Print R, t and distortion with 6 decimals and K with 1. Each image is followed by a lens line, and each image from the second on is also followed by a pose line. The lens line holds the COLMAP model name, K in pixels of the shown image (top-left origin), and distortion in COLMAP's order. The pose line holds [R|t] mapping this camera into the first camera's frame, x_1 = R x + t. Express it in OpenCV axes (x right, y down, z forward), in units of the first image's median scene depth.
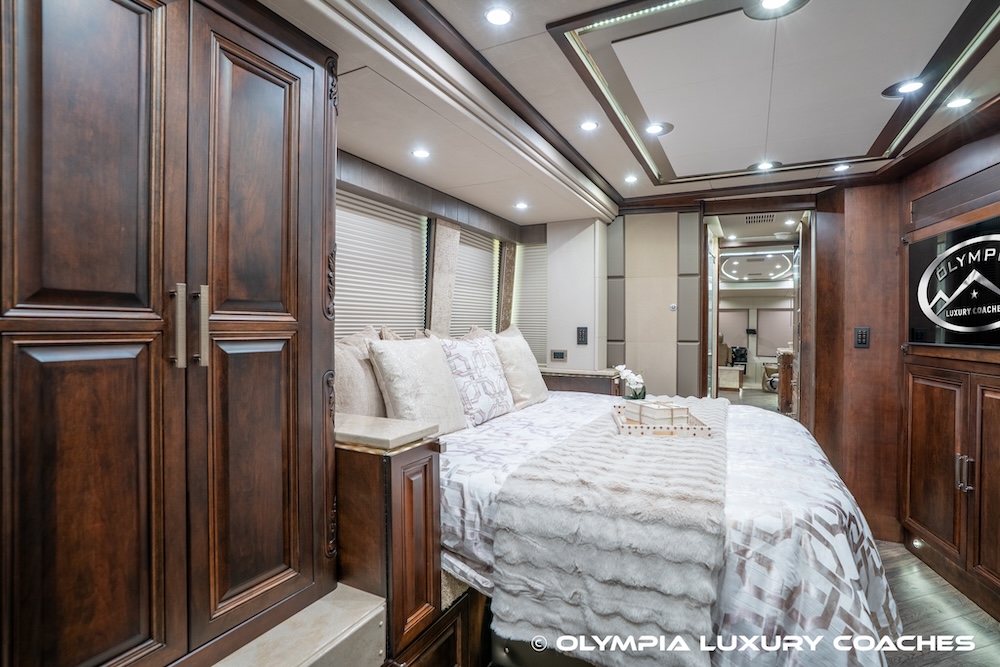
lens RADIAL K [[484.2, 0, 504.1], [0, 484.2, 332.8], [0, 0, 1]] dist [-0.031154, 0.004348]
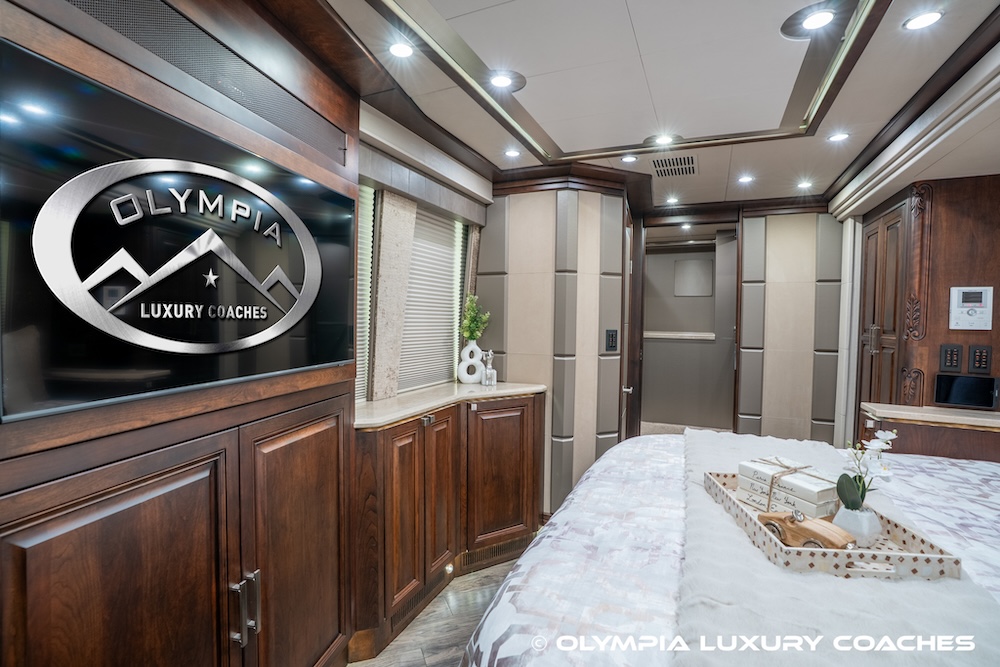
lens RADIAL K [[465.2, 0, 500.5], [0, 465.2, 330.3], [0, 0, 1]] dist [-0.068868, 0.026052]
pose [[-0.998120, -0.021879, -0.057254, 0.544954], [-0.024196, 0.998903, 0.040101, -0.039997], [0.056314, 0.041410, -0.997554, 1.149038]]
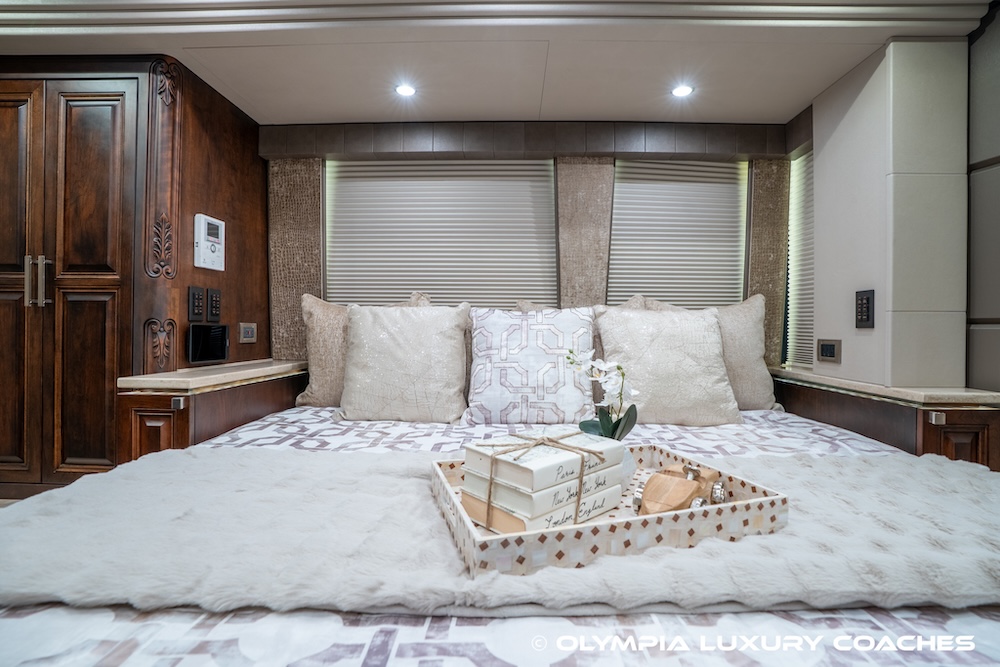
lens RADIAL K [[465.2, 0, 501.5], [0, 465.2, 329.2], [0, 0, 1]] dist [-0.068868, 0.026052]
pose [[0.434806, 0.003725, -0.900517, 0.467136], [-0.020492, 0.999773, -0.005759, 0.041540], [0.900291, 0.020958, 0.434784, 0.587685]]
